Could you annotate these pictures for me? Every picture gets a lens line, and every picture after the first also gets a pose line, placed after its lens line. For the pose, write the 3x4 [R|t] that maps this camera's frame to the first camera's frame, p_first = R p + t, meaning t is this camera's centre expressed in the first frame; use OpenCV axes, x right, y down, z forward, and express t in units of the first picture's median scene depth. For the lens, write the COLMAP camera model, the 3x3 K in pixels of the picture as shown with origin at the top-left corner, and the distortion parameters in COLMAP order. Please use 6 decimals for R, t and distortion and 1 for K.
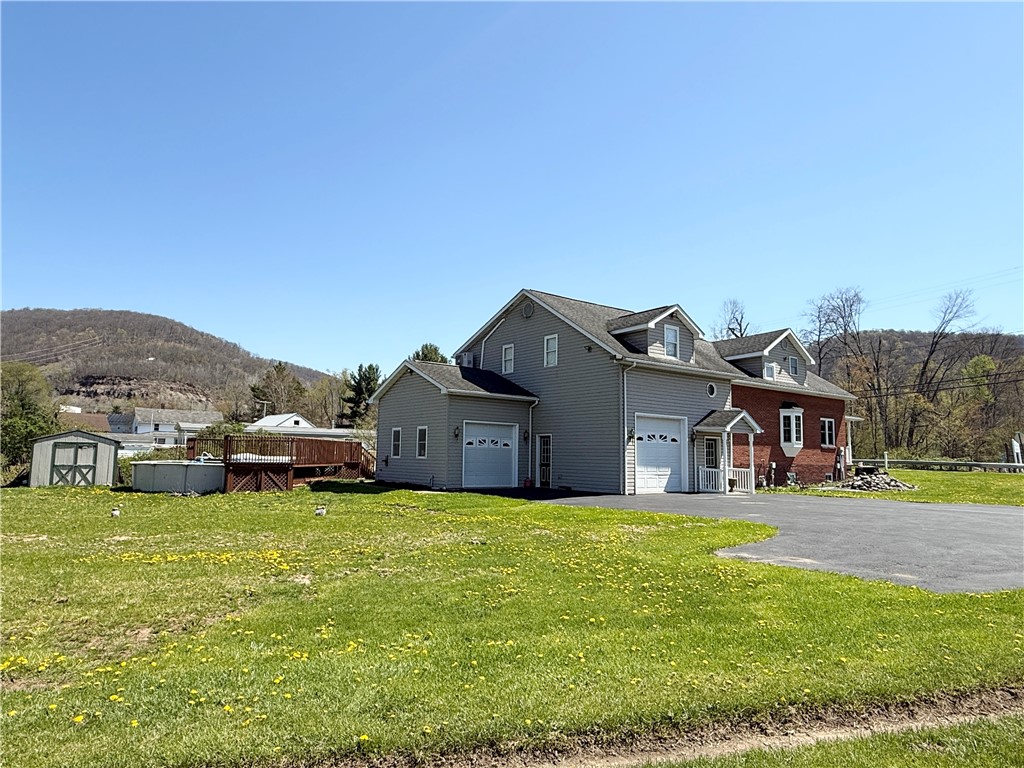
lens RADIAL K [[636.3, 0, 515.9], [0, 636.3, 388.4], [0, 0, 1]] dist [-0.002521, 0.003696]
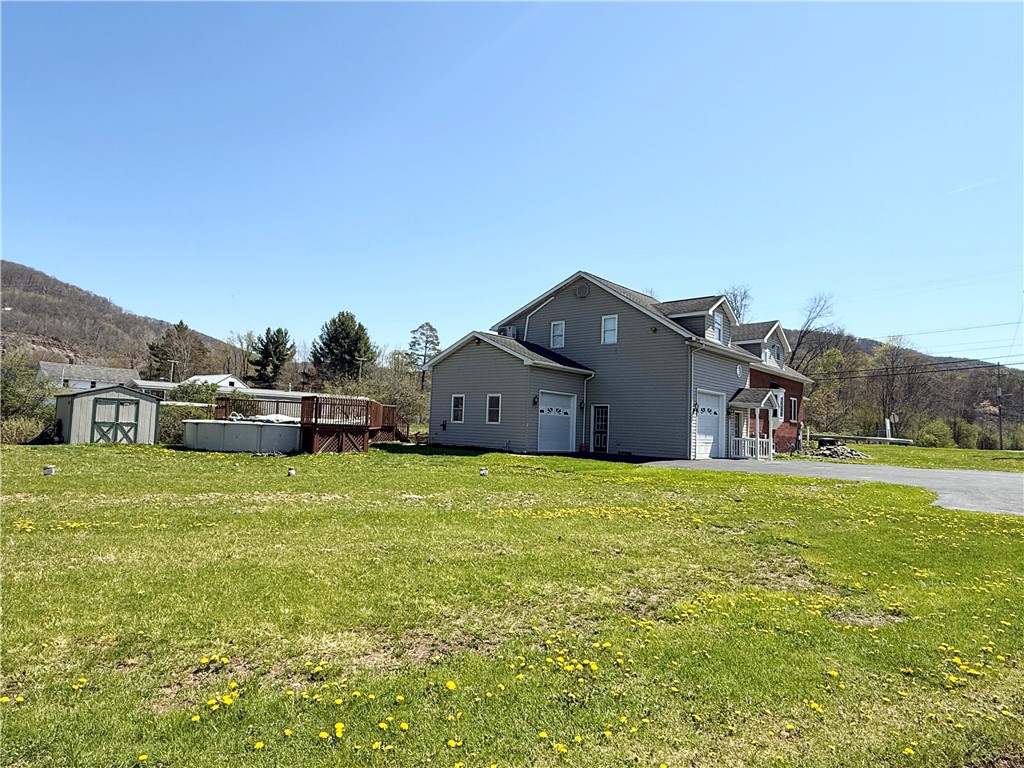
lens RADIAL K [[593.8, 0, 513.7], [0, 593.8, 386.6], [0, 0, 1]] dist [-0.002252, 0.001601]
pose [[0.980478, 0.035085, 0.193473, -0.280673], [-0.043604, 0.998250, 0.039951, 0.005611], [-0.191732, -0.047607, 0.980292, 0.015248]]
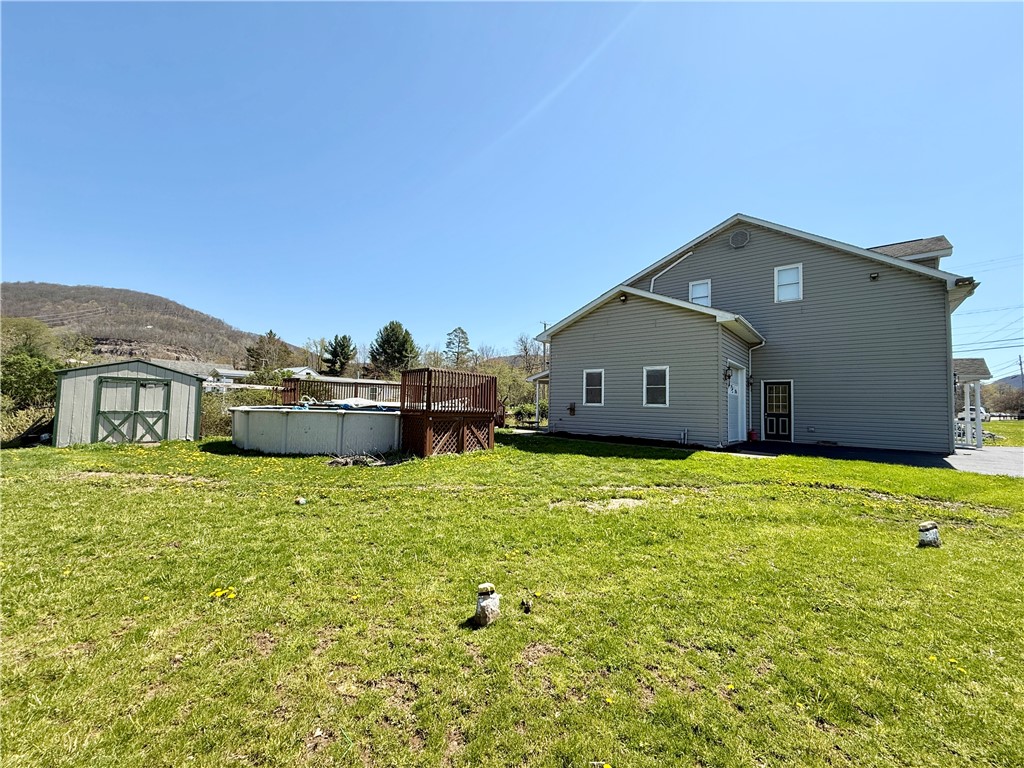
lens RADIAL K [[404.7, 0, 512.5], [0, 404.7, 383.1], [0, 0, 1]] dist [-0.000995, -0.000278]
pose [[0.976925, 0.020621, 0.212587, -0.390580], [-0.032282, 0.998150, 0.051528, 0.054953], [-0.211131, -0.057202, 0.975783, 0.495198]]
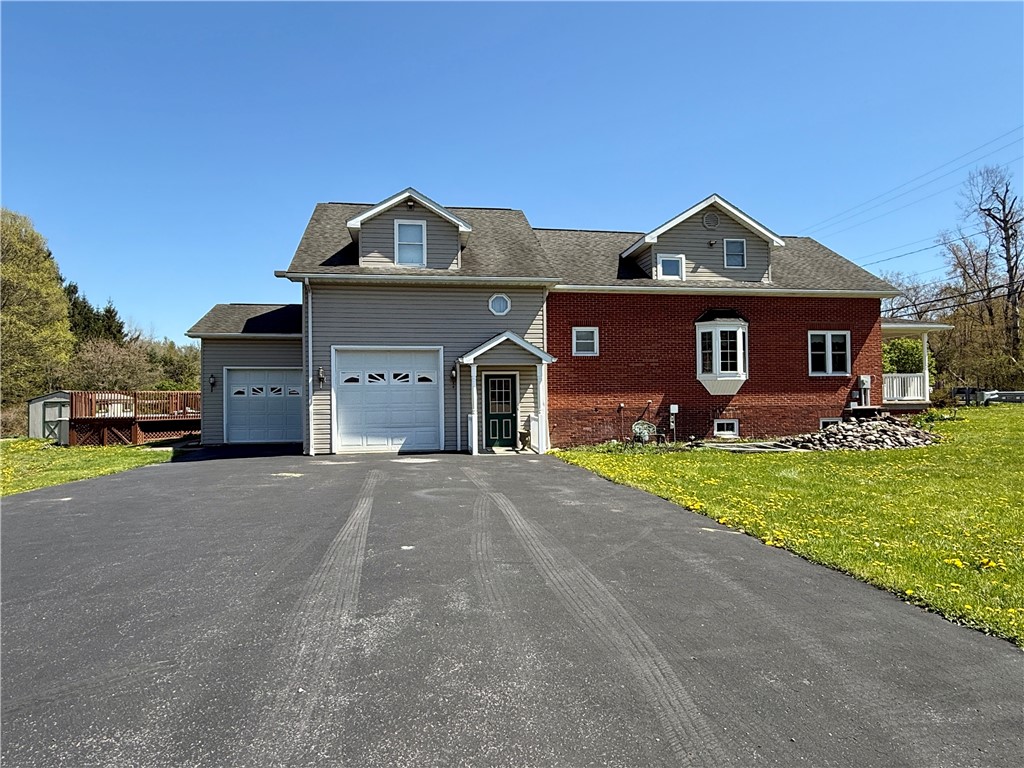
lens RADIAL K [[636.3, 0, 516.8], [0, 636.3, 382.8], [0, 0, 1]] dist [-0.002521, 0.003696]
pose [[0.883129, -0.038852, -0.467518, 0.596441], [0.075996, 0.995250, 0.060847, 0.042982], [0.462933, -0.089265, 0.881887, 0.359700]]
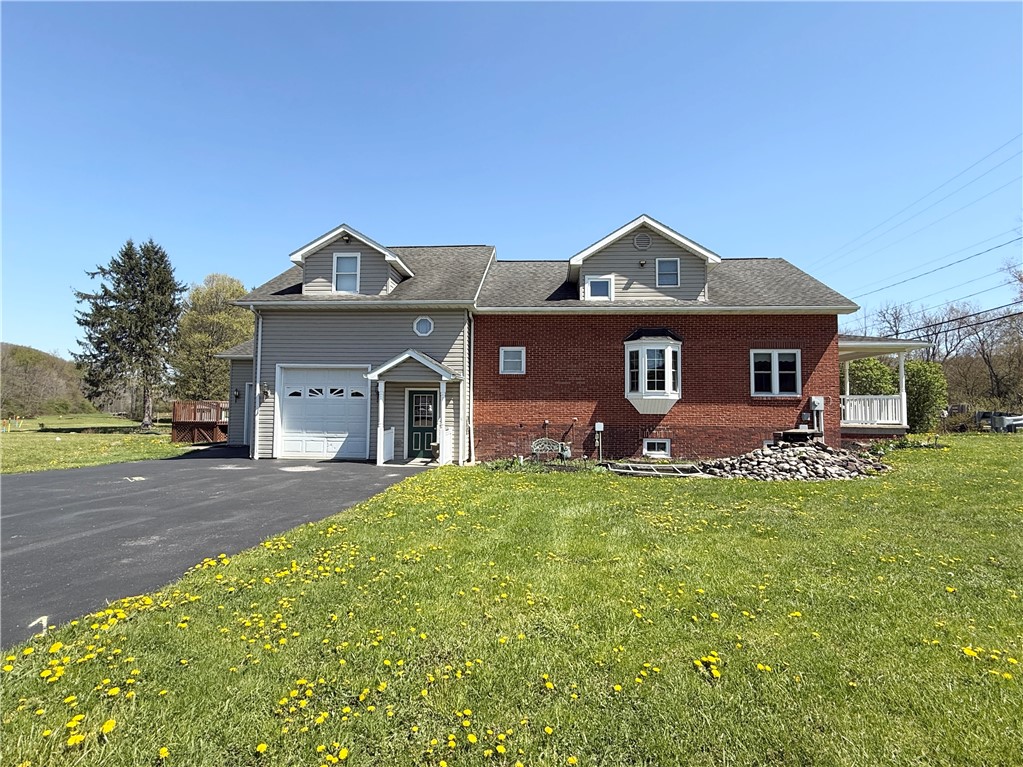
lens RADIAL K [[493.6, 0, 515.9], [0, 493.6, 382.5], [0, 0, 1]] dist [0.000247, 0.000271]
pose [[0.757212, -0.049577, -0.651285, 0.709006], [0.072640, 0.997322, 0.008536, 0.066238], [0.649118, -0.053773, 0.758785, 0.576963]]
